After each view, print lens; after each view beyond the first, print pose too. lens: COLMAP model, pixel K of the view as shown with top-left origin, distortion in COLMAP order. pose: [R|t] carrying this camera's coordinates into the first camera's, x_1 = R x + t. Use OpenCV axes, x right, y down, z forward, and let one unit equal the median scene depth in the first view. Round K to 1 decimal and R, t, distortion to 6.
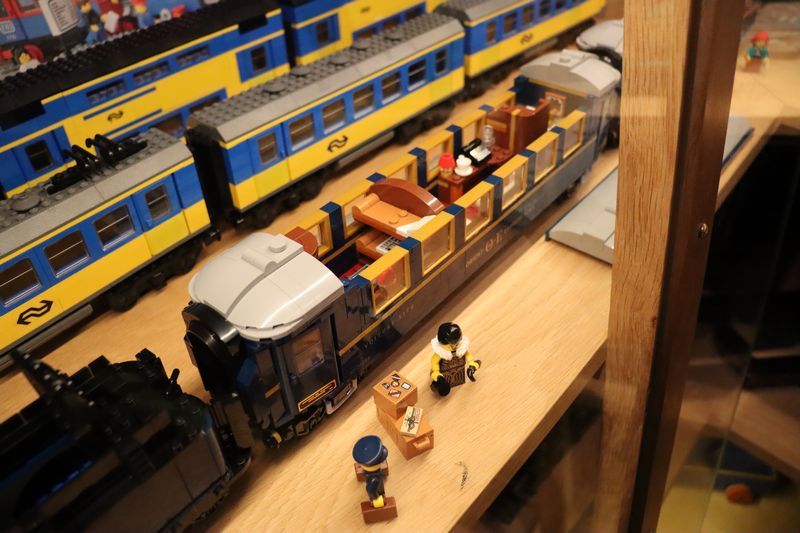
lens RADIAL K [[689.3, 0, 402.3], [0, 689.3, 268.1], [0, 0, 1]] dist [-0.068460, 0.034973]
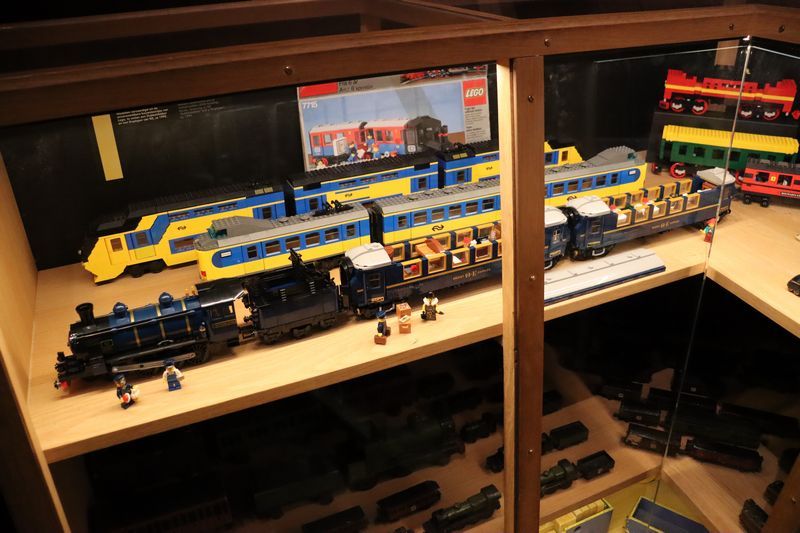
lens RADIAL K [[689.3, 0, 399.5], [0, 689.3, 265.6], [0, 0, 1]] dist [-0.068460, 0.034973]
pose [[0.912551, 0.224409, -0.341894, 0.556989], [-0.278773, 0.953012, -0.118545, 0.219555], [0.299227, 0.203489, 0.932232, -1.017539]]
